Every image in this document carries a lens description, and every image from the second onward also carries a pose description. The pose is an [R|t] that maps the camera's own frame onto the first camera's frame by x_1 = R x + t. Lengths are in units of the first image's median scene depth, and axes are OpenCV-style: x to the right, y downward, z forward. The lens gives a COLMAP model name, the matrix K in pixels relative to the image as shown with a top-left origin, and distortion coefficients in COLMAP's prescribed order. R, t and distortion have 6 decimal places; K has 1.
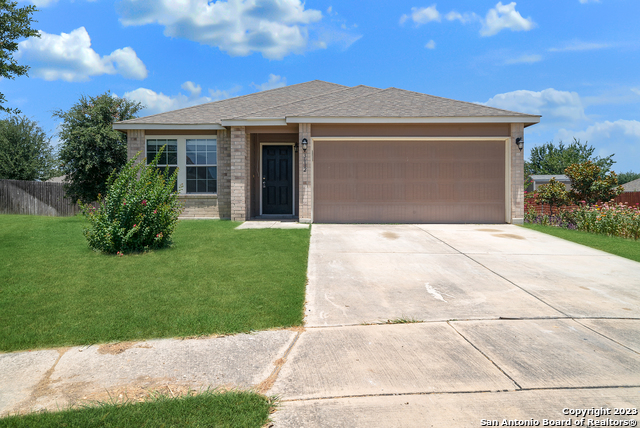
lens RADIAL K [[425.3, 0, 311.9], [0, 425.3, 200.6], [0, 0, 1]] dist [0.006969, -0.002437]
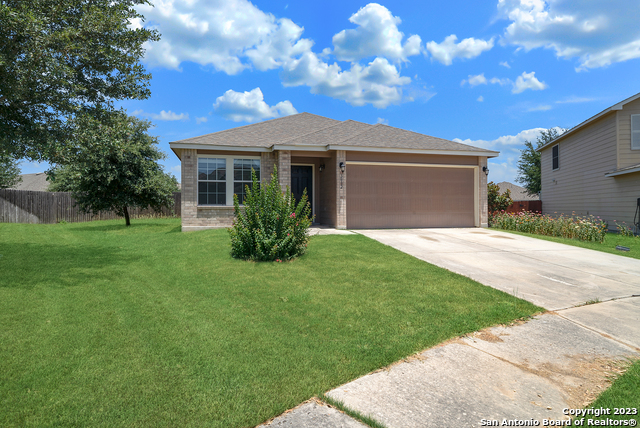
lens RADIAL K [[347.0, 0, 303.3], [0, 347.0, 200.7], [0, 0, 1]] dist [0.002534, -0.002121]
pose [[0.969384, 0.004625, 0.245508, -0.354896], [-0.001119, 0.999895, -0.014417, -0.015845], [-0.245549, 0.013701, 0.969287, 0.028352]]
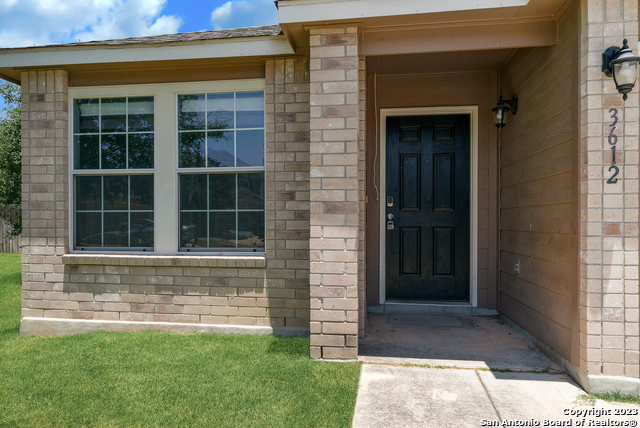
lens RADIAL K [[425.3, 0, 319.9], [0, 425.3, 215.4], [0, 0, 1]] dist [0.006969, -0.002437]
pose [[0.993003, -0.000485, -0.118092, -0.144902], [-0.000450, 0.999969, -0.007891, -0.044744], [0.118092, 0.007889, 0.992971, 0.690579]]
